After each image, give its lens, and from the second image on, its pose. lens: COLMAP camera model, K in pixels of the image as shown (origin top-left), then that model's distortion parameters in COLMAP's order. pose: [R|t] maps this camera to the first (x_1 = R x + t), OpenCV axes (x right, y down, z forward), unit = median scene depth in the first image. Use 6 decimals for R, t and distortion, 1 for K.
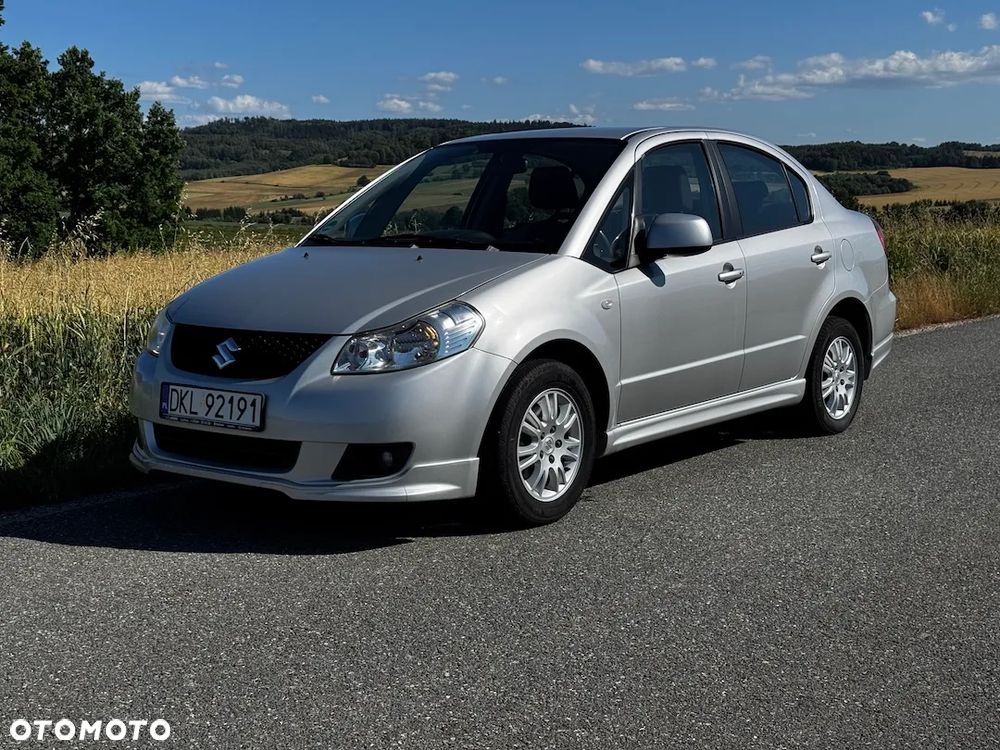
lens RADIAL K [[1352.4, 0, 498.9], [0, 1352.4, 380.8], [0, 0, 1]] dist [0.108622, 0.000000]
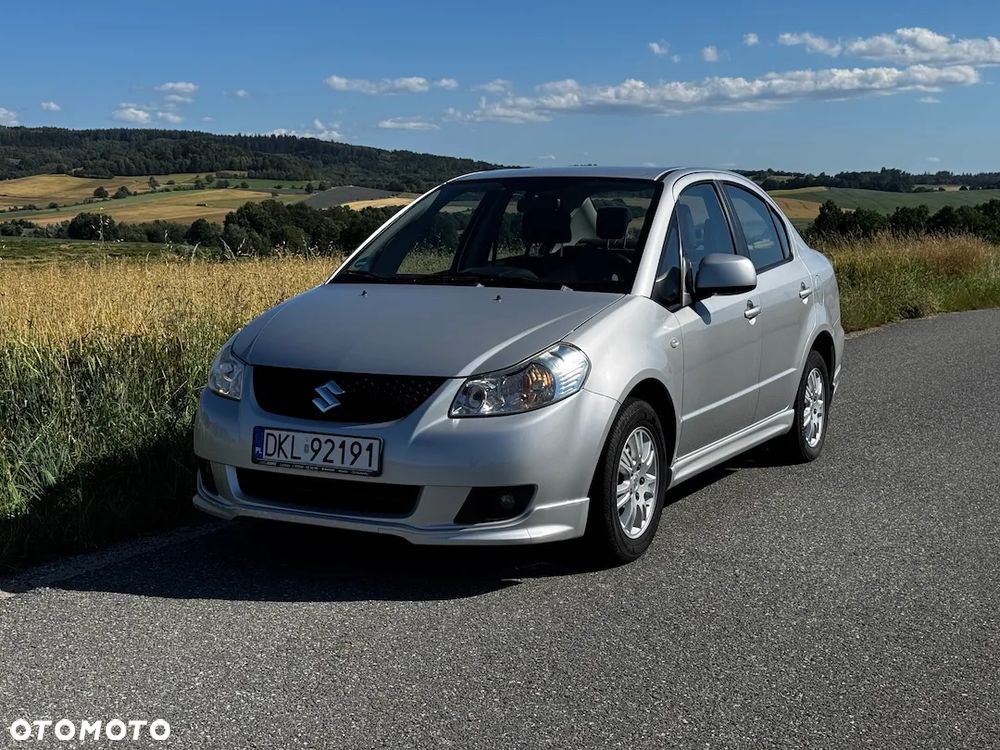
lens RADIAL K [[1352.4, 0, 473.5], [0, 1352.4, 376.9], [0, 0, 1]] dist [0.108622, 0.000000]
pose [[0.984871, -0.008028, 0.173104, -0.234588], [0.010483, 0.999857, -0.013269, -0.017836], [-0.172972, 0.014883, 0.984814, 0.015509]]
